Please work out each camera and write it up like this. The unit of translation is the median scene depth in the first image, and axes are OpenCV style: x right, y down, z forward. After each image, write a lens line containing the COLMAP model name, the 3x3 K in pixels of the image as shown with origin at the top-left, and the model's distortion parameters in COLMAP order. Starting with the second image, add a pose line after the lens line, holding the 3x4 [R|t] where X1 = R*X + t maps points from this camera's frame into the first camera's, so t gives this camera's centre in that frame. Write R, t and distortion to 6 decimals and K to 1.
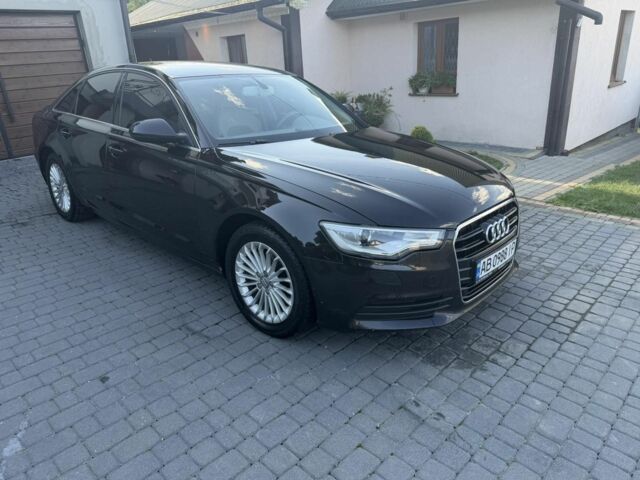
lens RADIAL K [[458.9, 0, 315.8], [0, 458.9, 239.5], [0, 0, 1]] dist [0.019254, -0.022757]
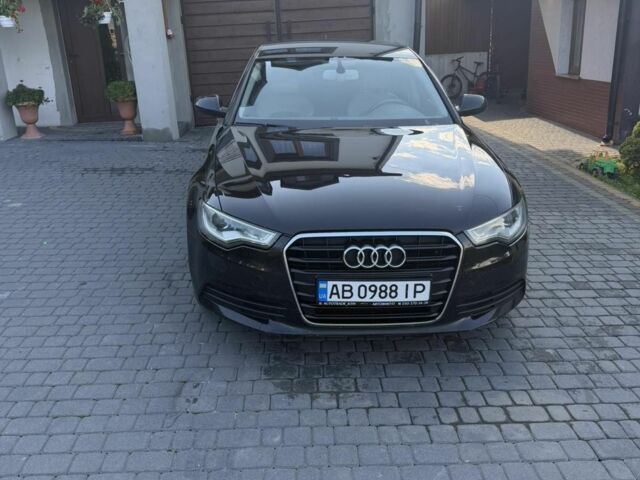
lens RADIAL K [[604.8, 0, 316.7], [0, 604.8, 242.8], [0, 0, 1]] dist [0.037570, 0.000000]
pose [[0.715420, 0.242967, -0.655089, 0.956743], [-0.252417, 0.964144, 0.081929, -0.102789], [0.651506, 0.106743, 0.751097, 0.093903]]
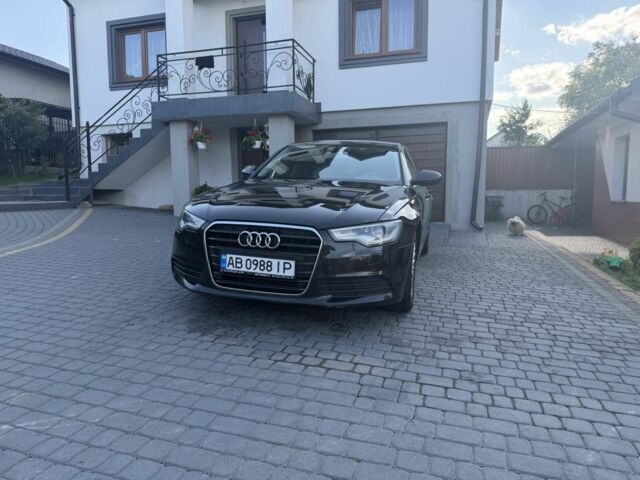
lens RADIAL K [[458.9, 0, 323.2], [0, 458.9, 237.9], [0, 0, 1]] dist [0.019254, -0.022757]
pose [[0.450422, 0.133911, -0.882716, 1.398272], [-0.350774, 0.935727, -0.037036, -0.038322], [0.821022, 0.326316, 0.468445, 0.540437]]
